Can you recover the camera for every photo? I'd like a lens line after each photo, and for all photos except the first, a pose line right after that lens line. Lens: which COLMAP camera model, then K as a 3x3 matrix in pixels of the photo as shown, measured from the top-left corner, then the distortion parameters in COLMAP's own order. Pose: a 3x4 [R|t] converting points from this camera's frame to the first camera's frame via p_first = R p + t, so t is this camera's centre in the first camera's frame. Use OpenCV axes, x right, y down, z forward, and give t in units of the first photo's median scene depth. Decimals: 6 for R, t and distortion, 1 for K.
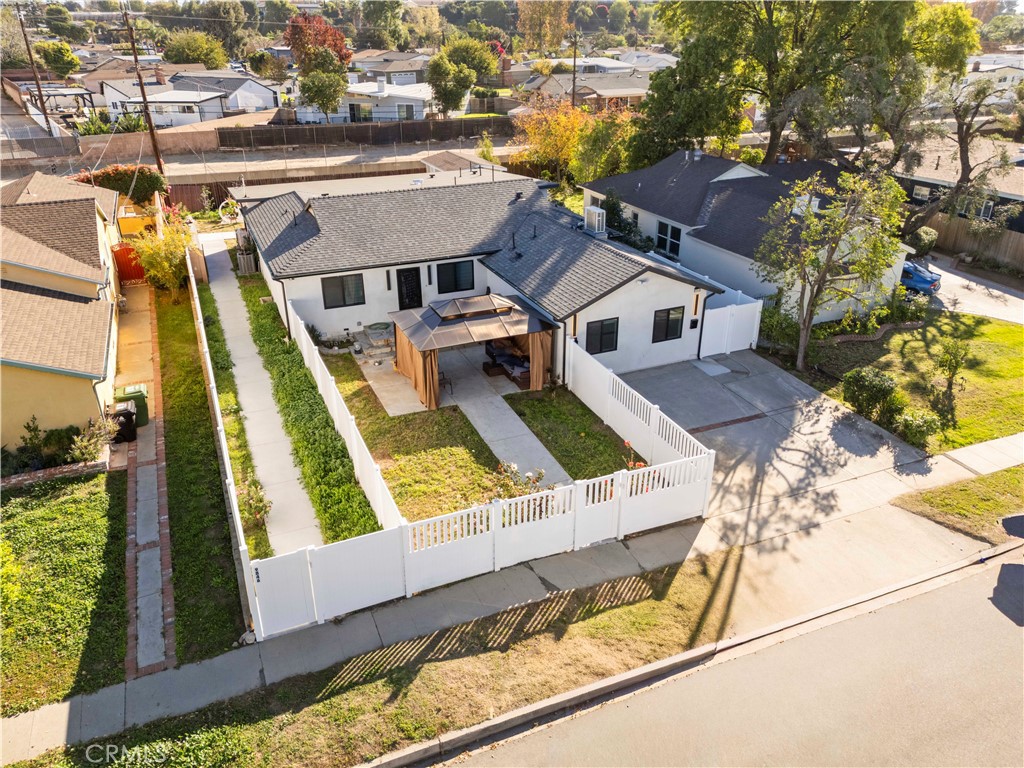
lens RADIAL K [[753.4, 0, 513.9], [0, 753.4, 379.3], [0, 0, 1]] dist [0.065788, -0.049475]
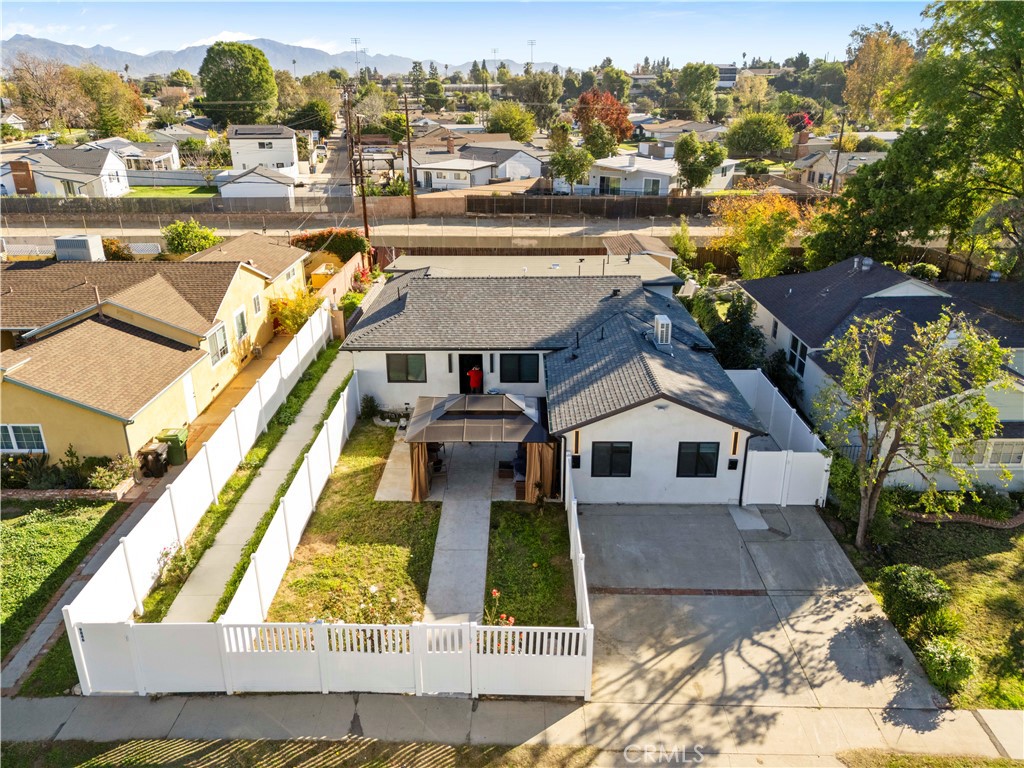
lens RADIAL K [[753.4, 0, 513.9], [0, 753.4, 379.3], [0, 0, 1]] dist [0.065788, -0.049475]
pose [[0.912997, 0.147299, -0.380447, 0.323792], [-0.174631, 0.983895, -0.038143, -0.091689], [0.368701, 0.101262, 0.924016, 0.097623]]
